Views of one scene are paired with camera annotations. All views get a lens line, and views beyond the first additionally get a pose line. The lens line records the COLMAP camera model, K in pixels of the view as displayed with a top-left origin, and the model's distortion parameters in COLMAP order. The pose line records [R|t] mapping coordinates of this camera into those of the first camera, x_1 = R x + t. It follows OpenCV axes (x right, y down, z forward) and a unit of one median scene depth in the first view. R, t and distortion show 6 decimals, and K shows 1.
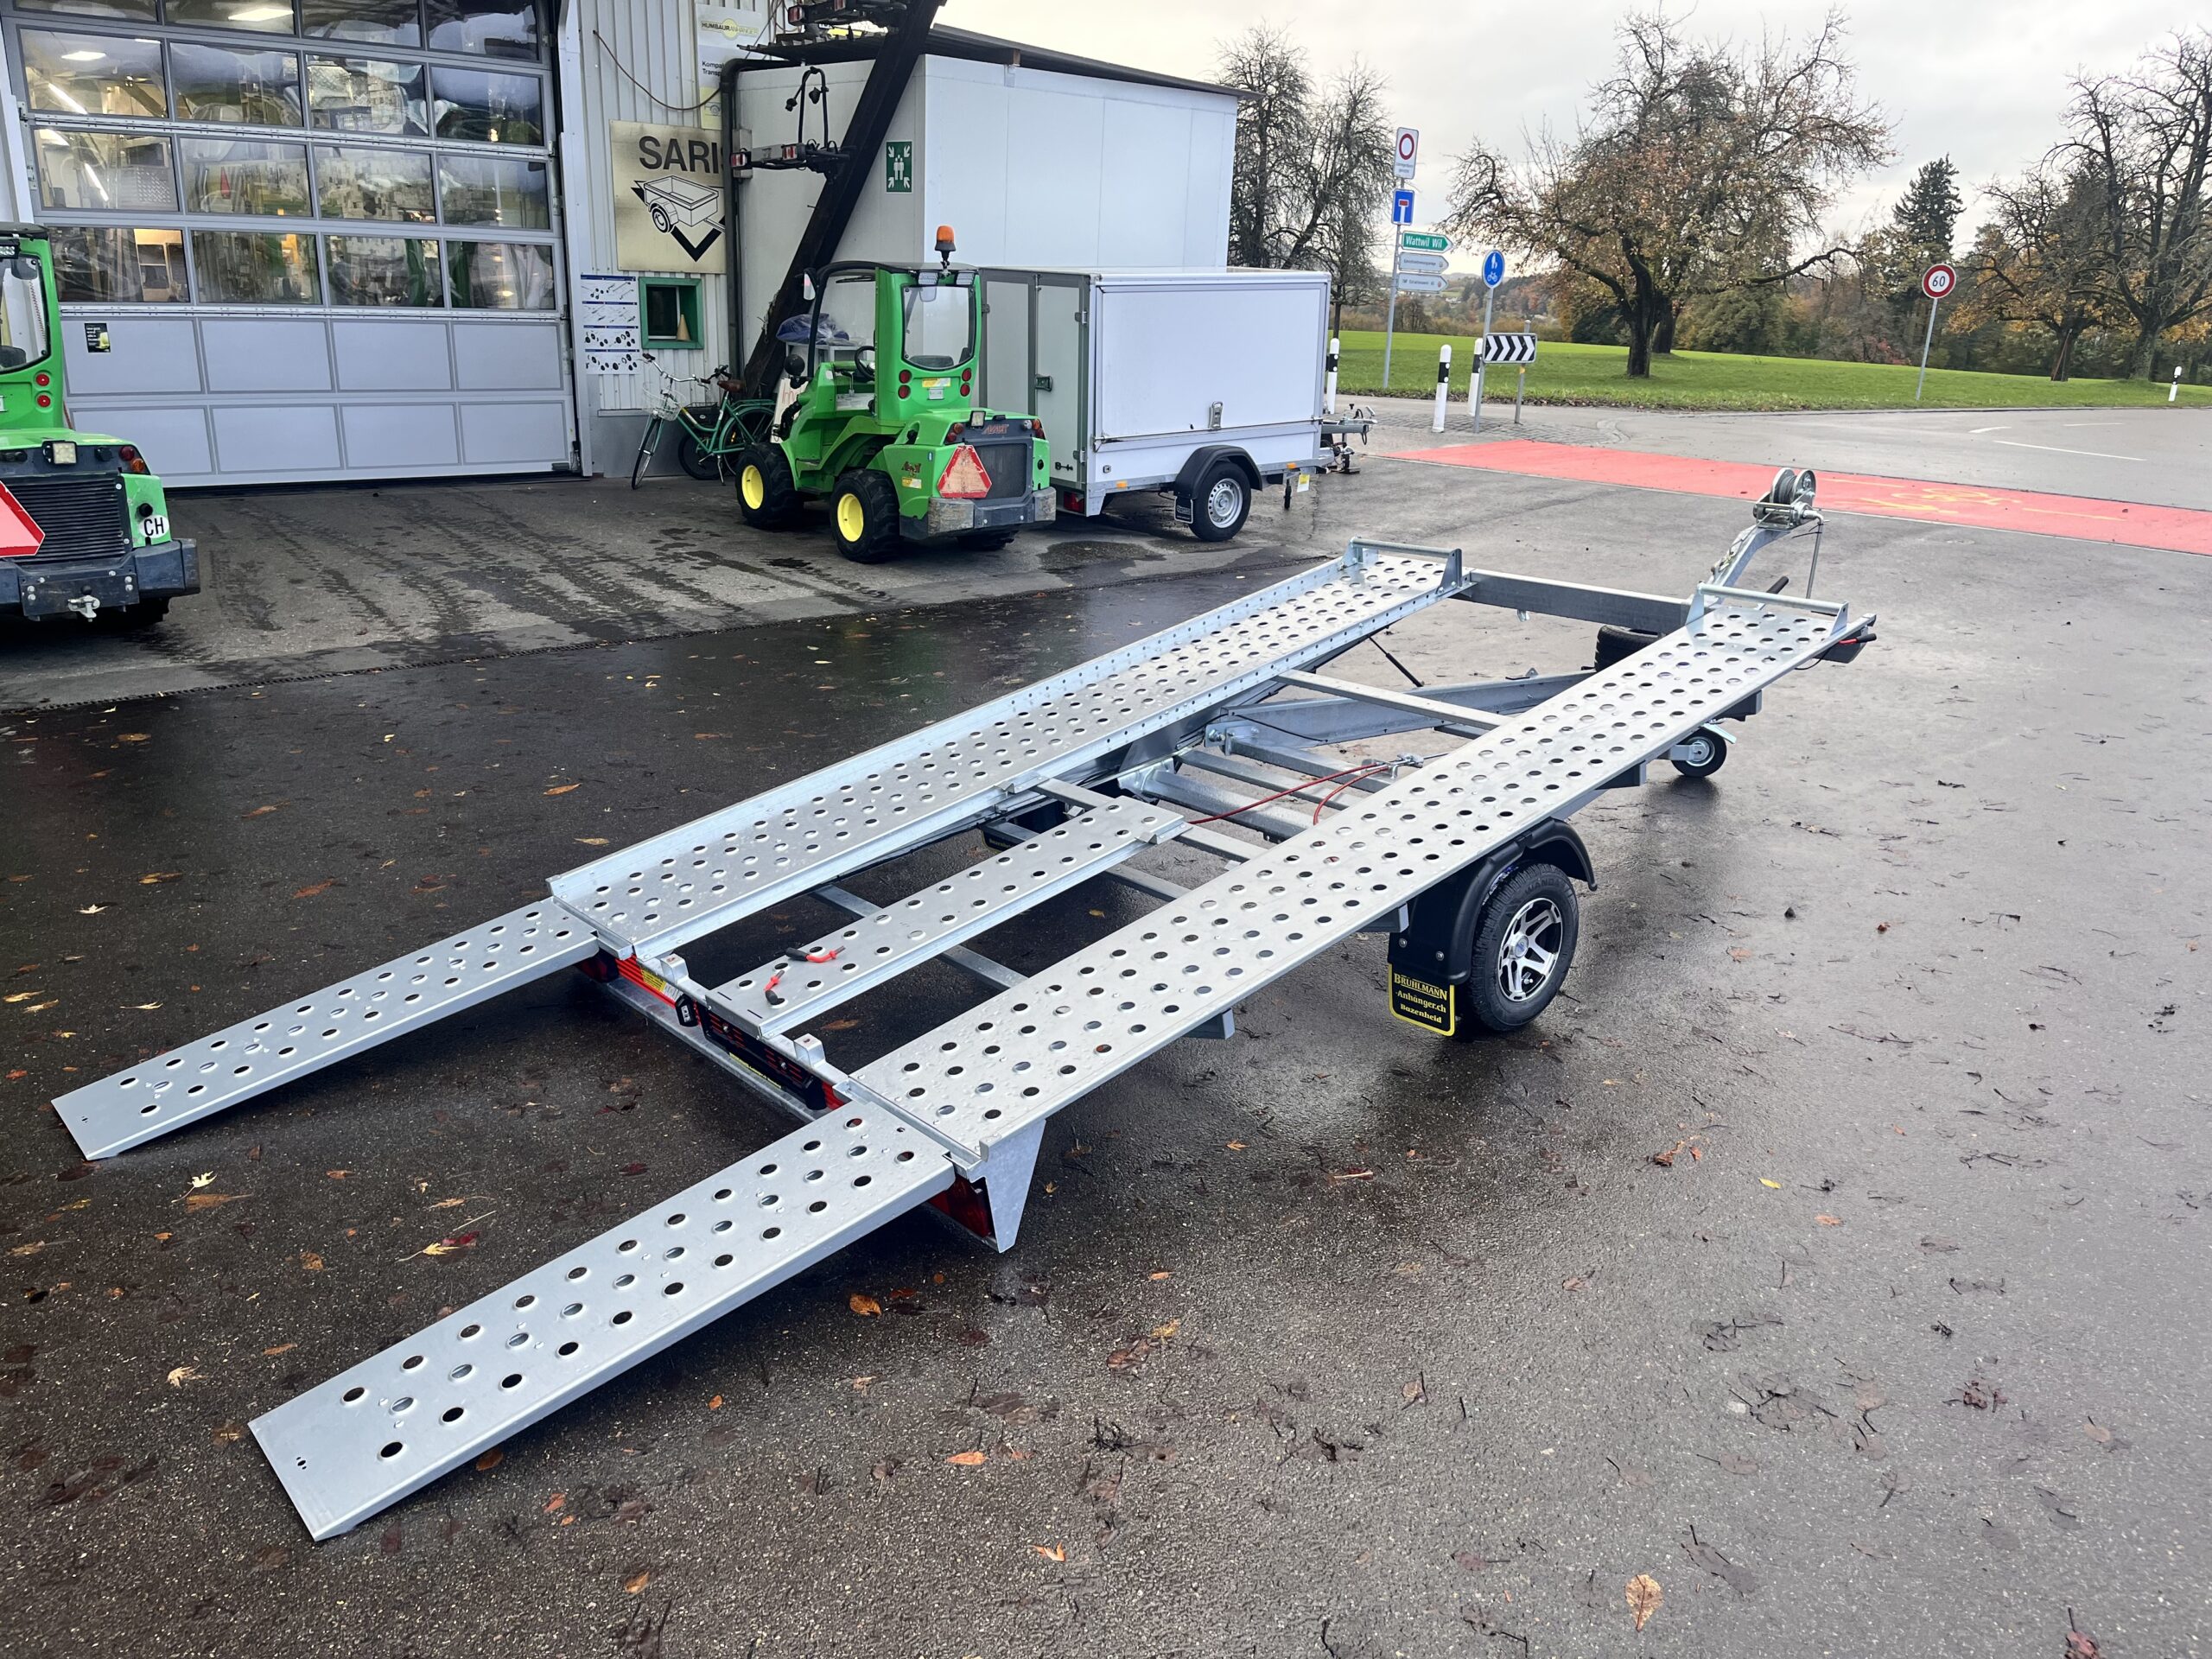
lens RADIAL K [[1662.9, 0, 1114.3], [0, 1662.9, 829.1], [0, 0, 1]] dist [0.075535, -0.101259]
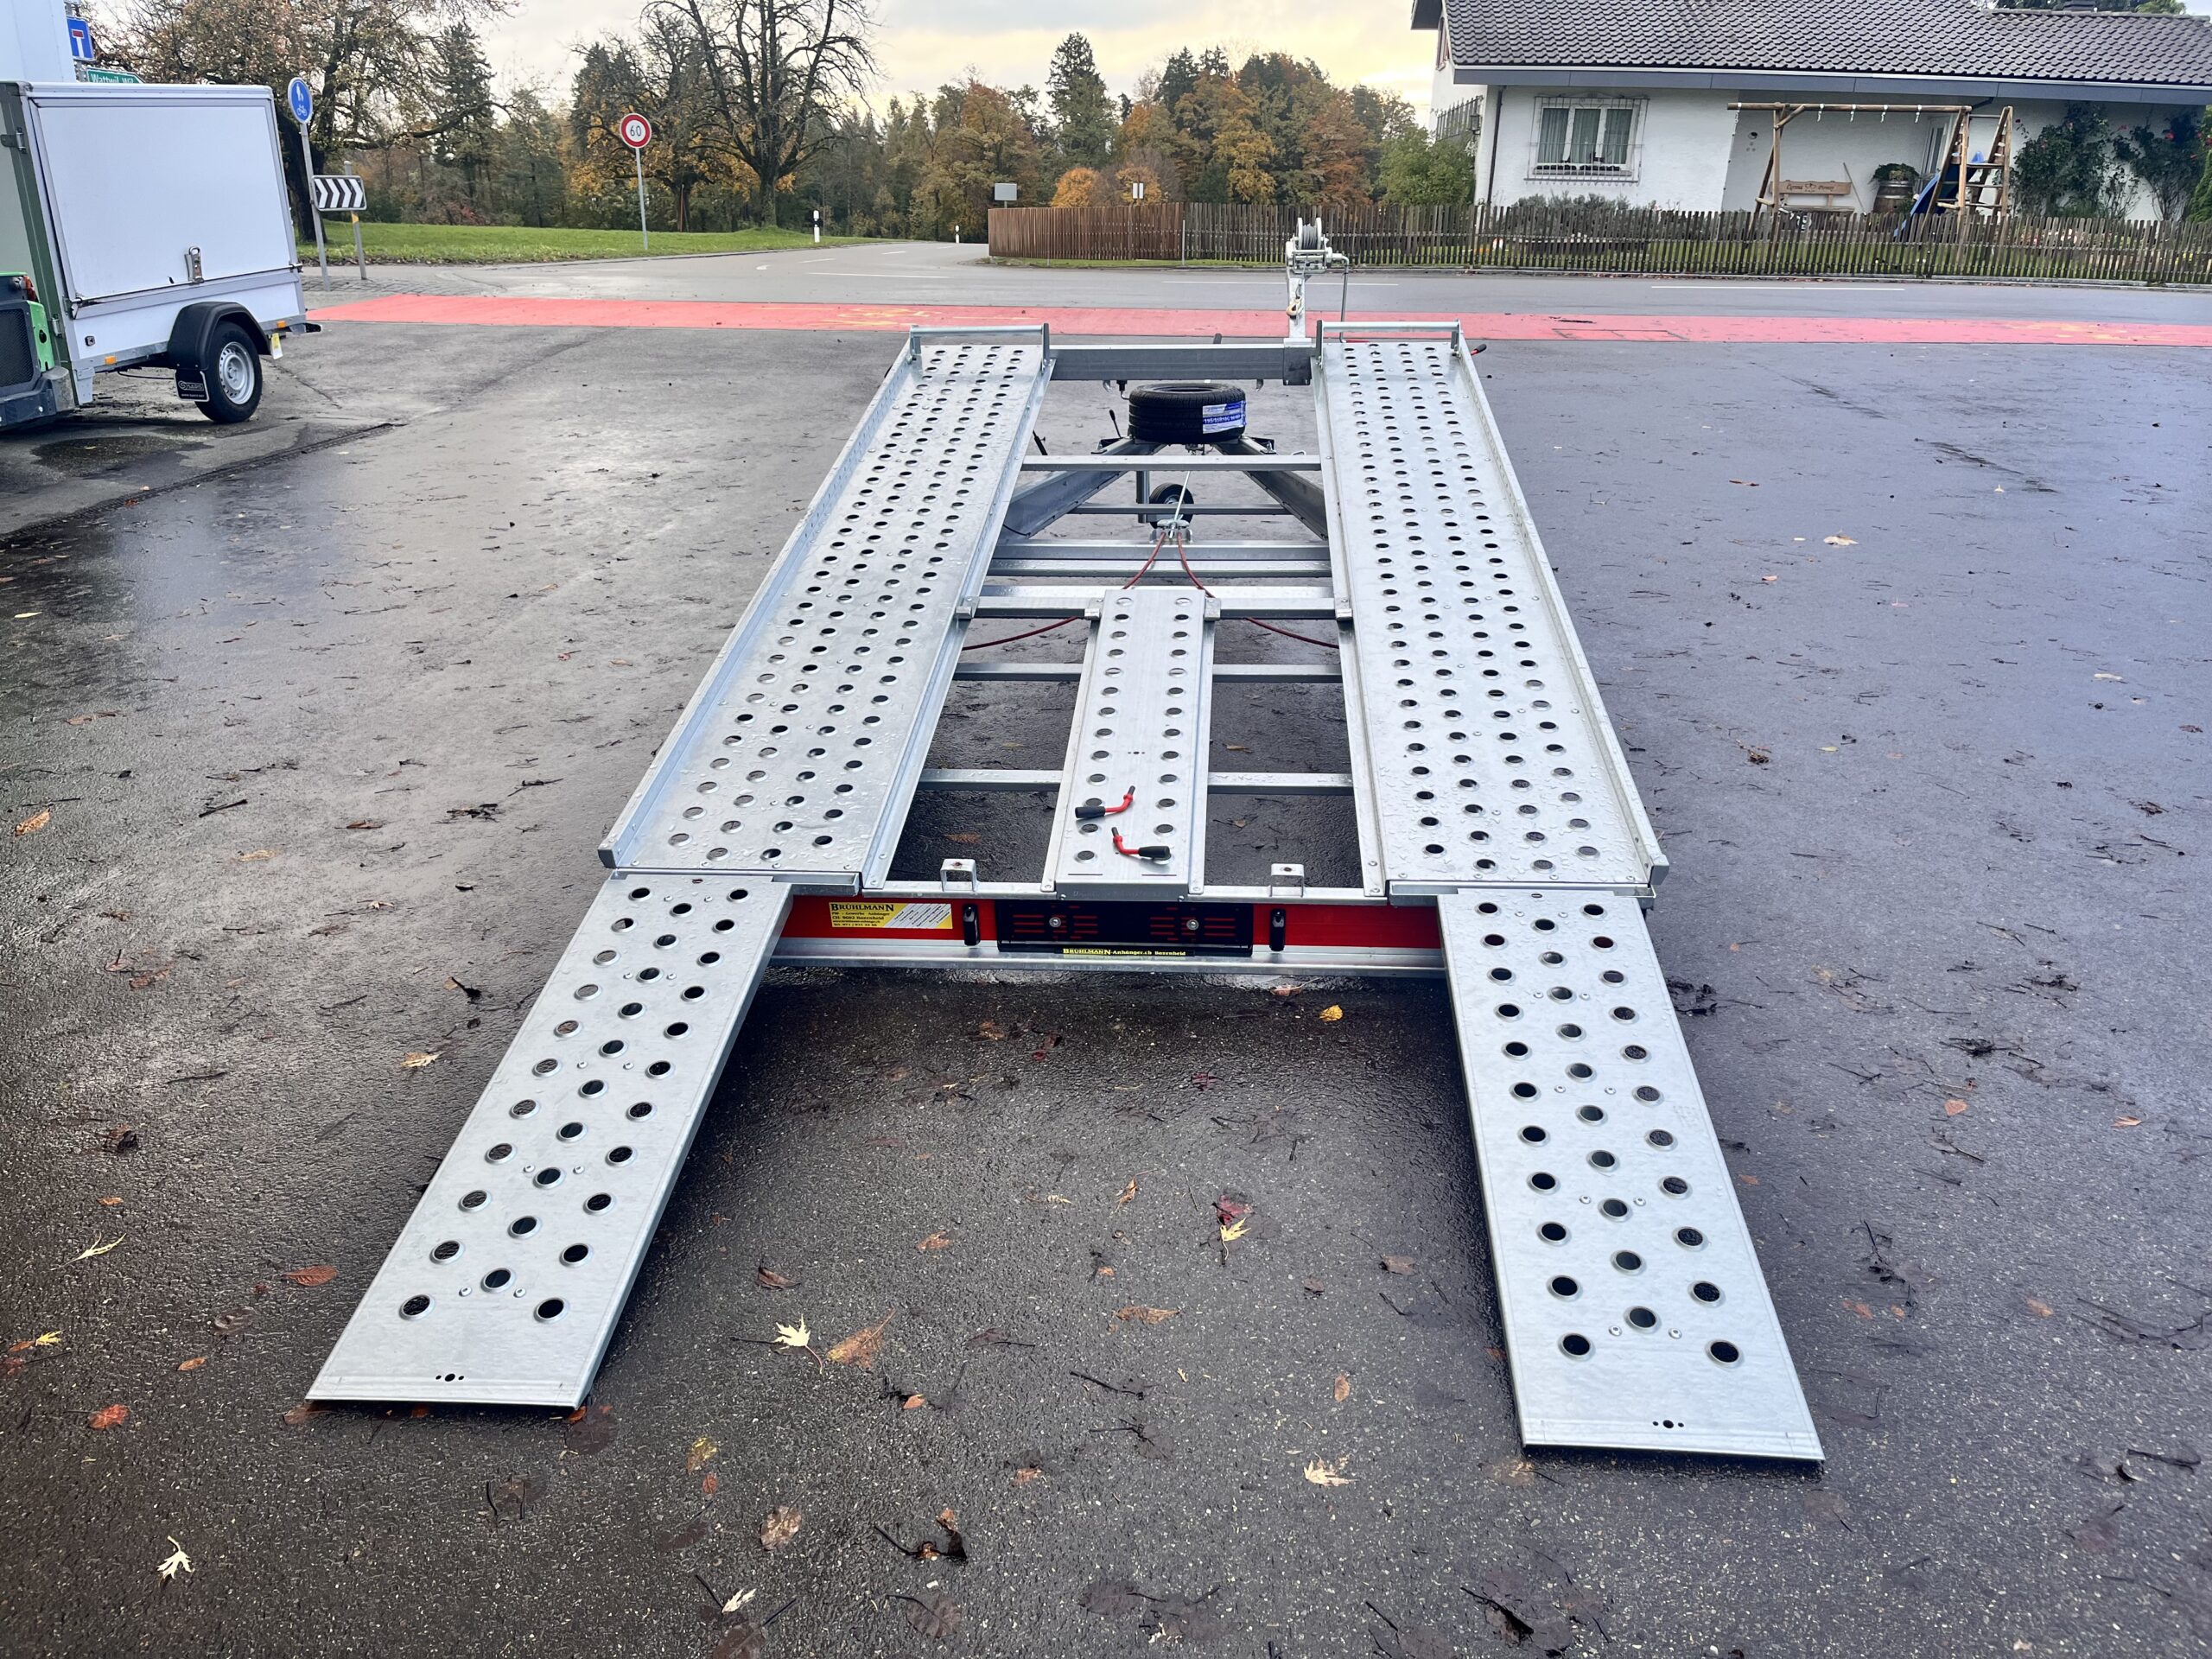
lens RADIAL K [[1662.9, 0, 1121.1], [0, 1662.9, 815.4], [0, 0, 1]] dist [0.075535, -0.101259]
pose [[0.710315, -0.271898, 0.649248, -0.198965], [0.231549, 0.961305, 0.149256, -0.011668], [-0.664708, 0.044314, 0.745788, 0.107081]]
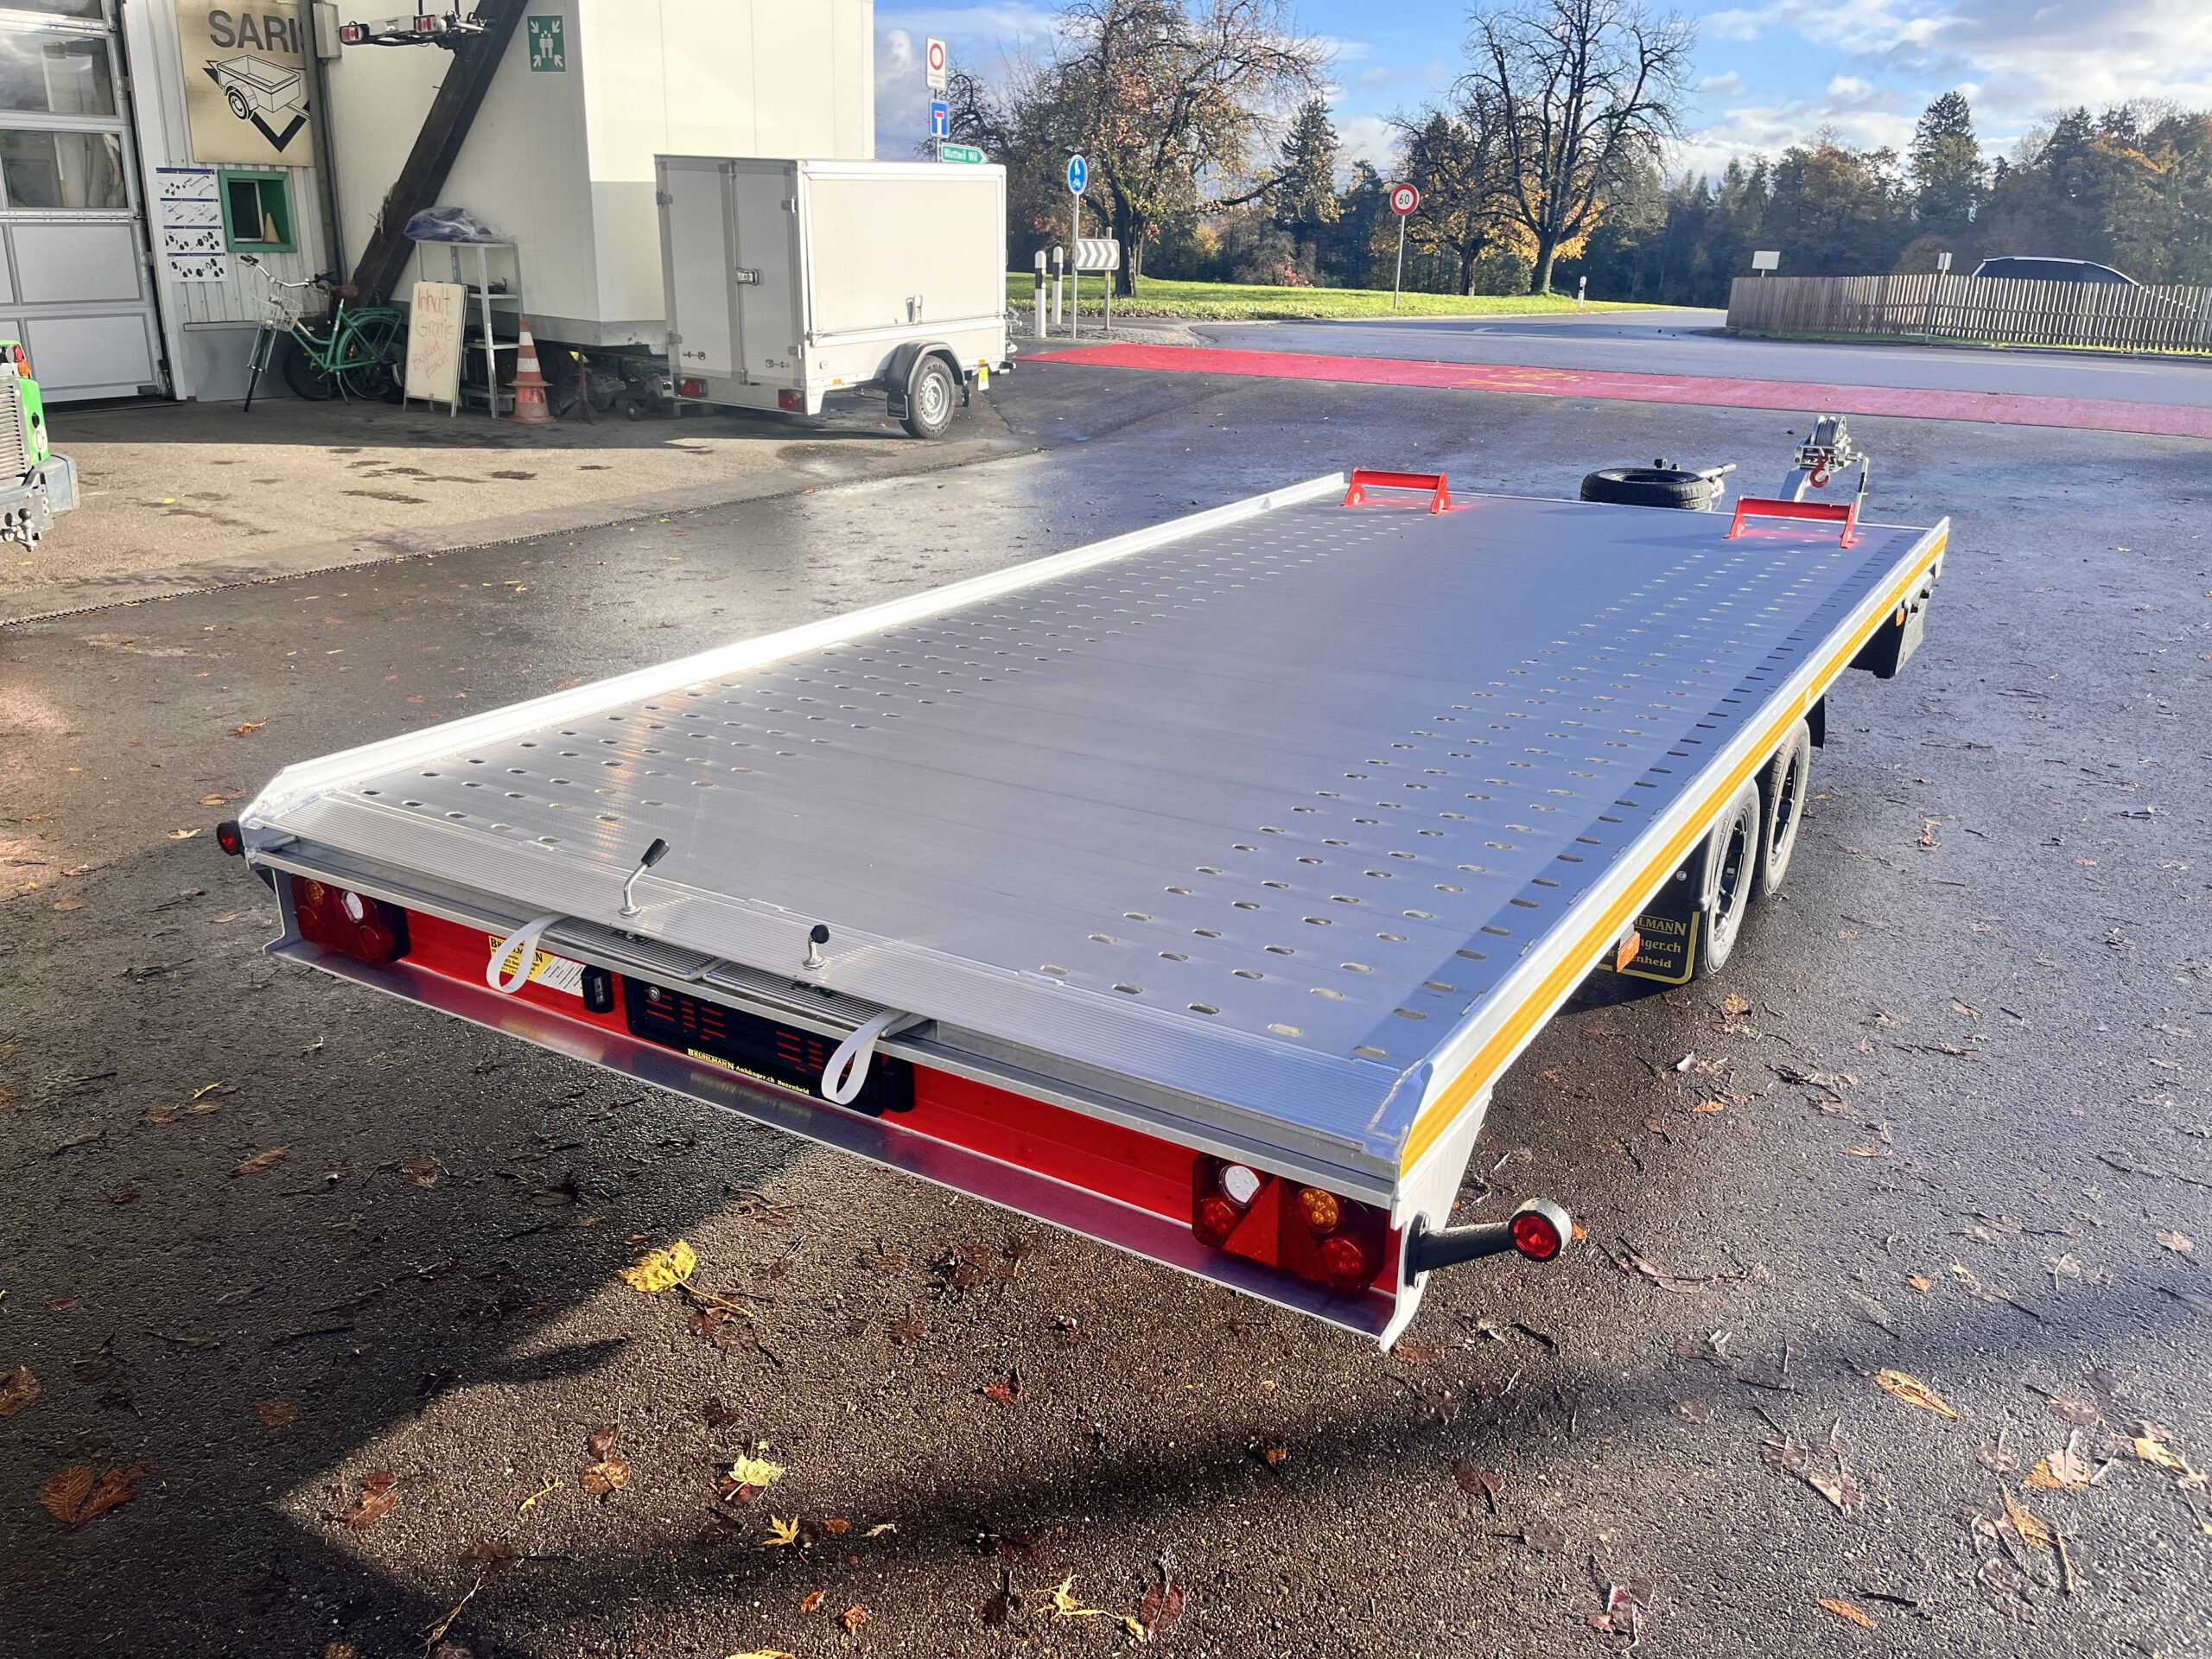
lens RADIAL K [[1662.9, 0, 1105.2], [0, 1662.9, 833.6], [0, 0, 1]] dist [0.075535, -0.101259]
pose [[0.949413, -0.113860, 0.292663, -0.143120], [0.102888, 0.993298, 0.052666, 0.017555], [-0.296698, -0.019891, 0.954764, 0.014829]]
